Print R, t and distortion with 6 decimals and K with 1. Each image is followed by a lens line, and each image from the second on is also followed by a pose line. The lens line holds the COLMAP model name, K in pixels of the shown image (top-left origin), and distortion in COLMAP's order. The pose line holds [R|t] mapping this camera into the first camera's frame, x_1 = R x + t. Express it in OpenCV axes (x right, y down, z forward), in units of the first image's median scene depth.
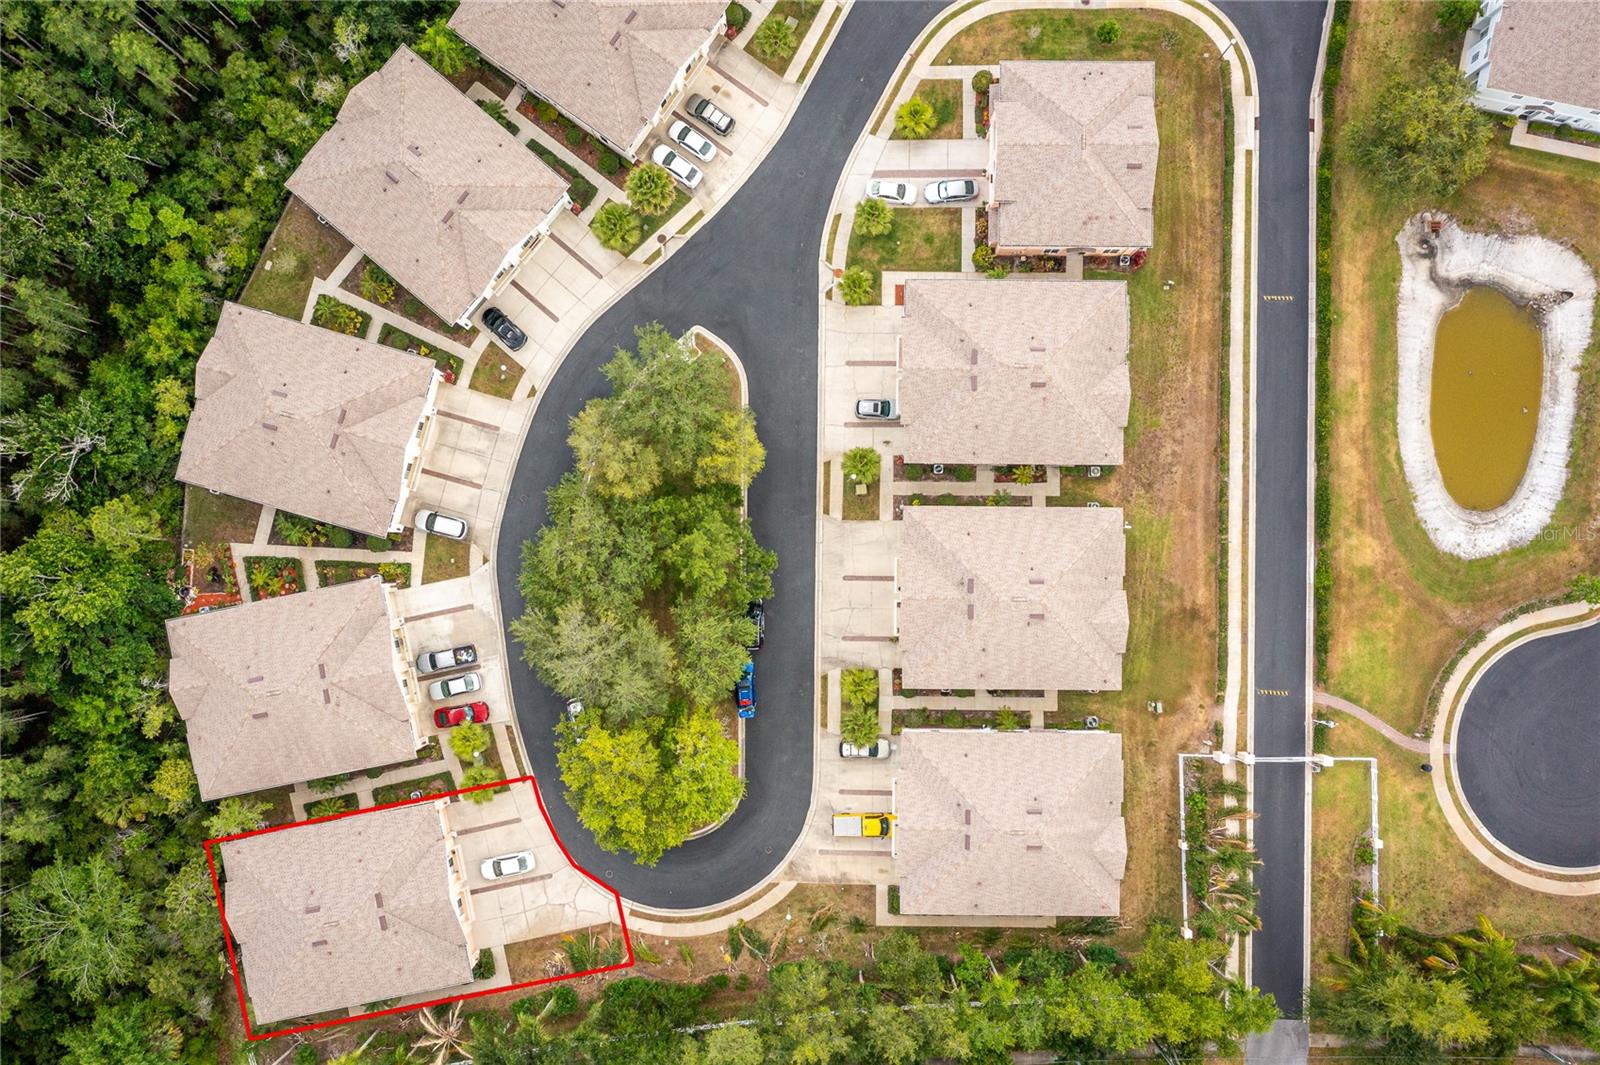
lens RADIAL K [[1453.1, 0, 795.5], [0, 1453.1, 532.5], [0, 0, 1]] dist [-0.006138, 0.000000]
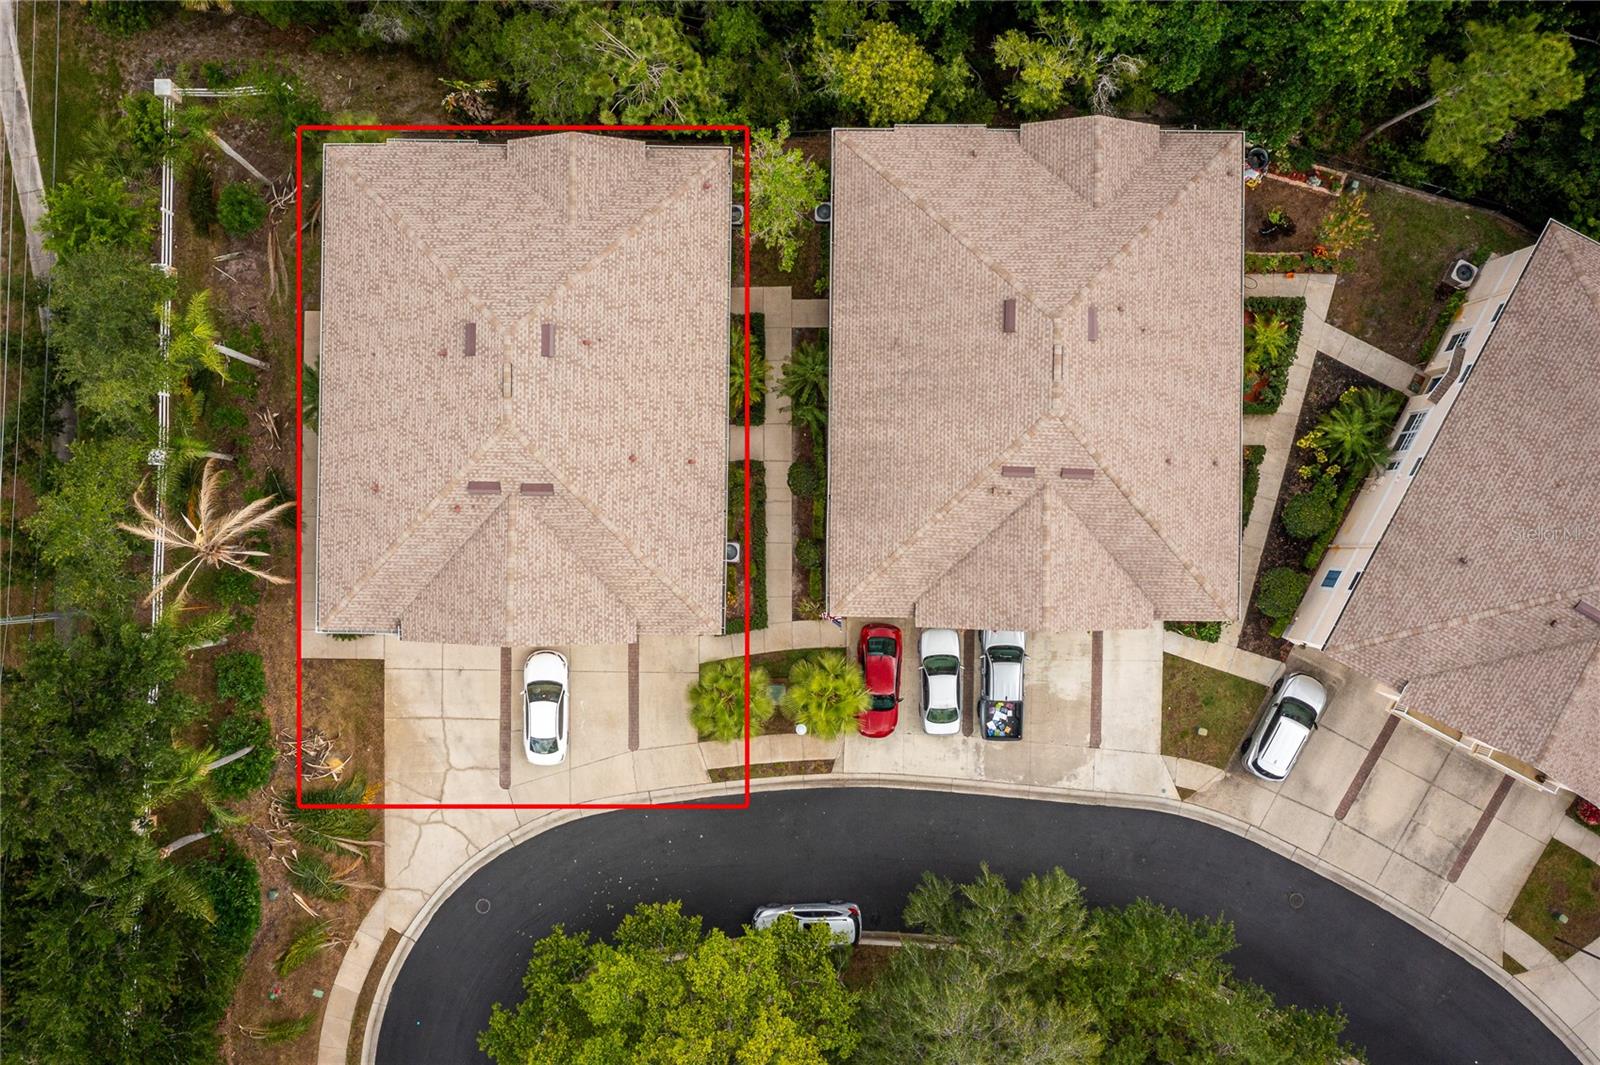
lens RADIAL K [[1453.1, 0, 744.9], [0, 1453.1, 470.1], [0, 0, 1]] dist [-0.006138, 0.000000]
pose [[-0.211202, 0.977442, 0.000047, -0.287979], [-0.977355, -0.211184, 0.013366, 0.176291], [0.013075, 0.002777, 0.999911, 0.528344]]
